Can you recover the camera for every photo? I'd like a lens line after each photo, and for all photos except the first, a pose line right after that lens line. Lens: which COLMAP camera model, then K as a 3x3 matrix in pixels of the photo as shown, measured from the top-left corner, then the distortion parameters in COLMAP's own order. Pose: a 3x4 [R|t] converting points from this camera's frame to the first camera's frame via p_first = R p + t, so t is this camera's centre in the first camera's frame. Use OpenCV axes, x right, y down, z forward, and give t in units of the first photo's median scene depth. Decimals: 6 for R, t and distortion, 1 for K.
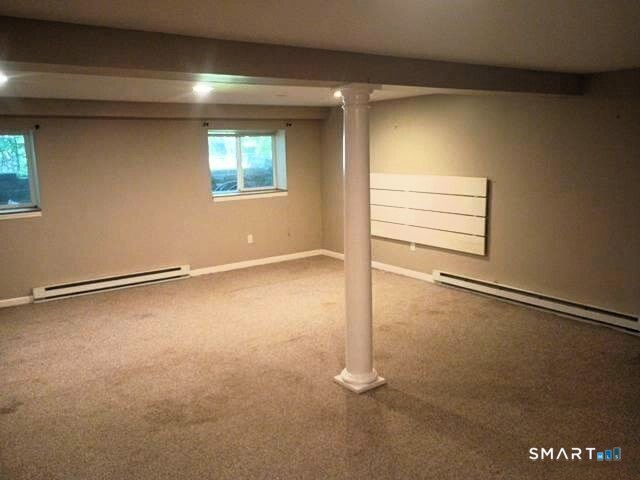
lens RADIAL K [[530.5, 0, 320.0], [0, 530.5, 240.0], [0, 0, 1]] dist [0.005652, -0.005161]
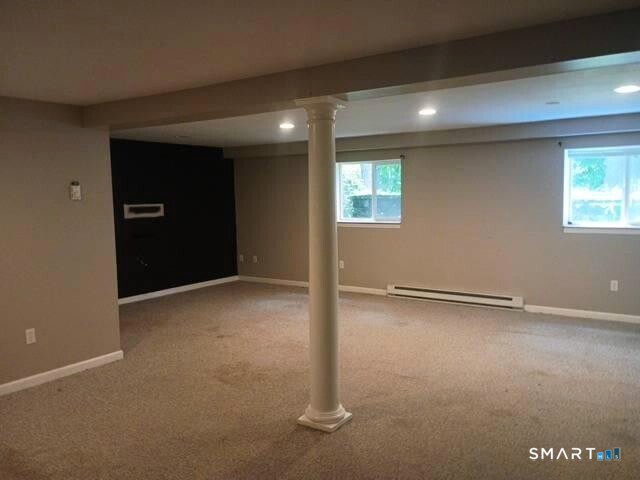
lens RADIAL K [[517.9, 0, 319.6], [0, 517.9, 247.2], [0, 0, 1]] dist [0.074780, -0.095773]
pose [[0.347523, 0.119421, -0.930036, 0.521770], [-0.147064, 0.986523, 0.071722, -0.059853], [0.926067, 0.111850, 0.360402, 0.357729]]
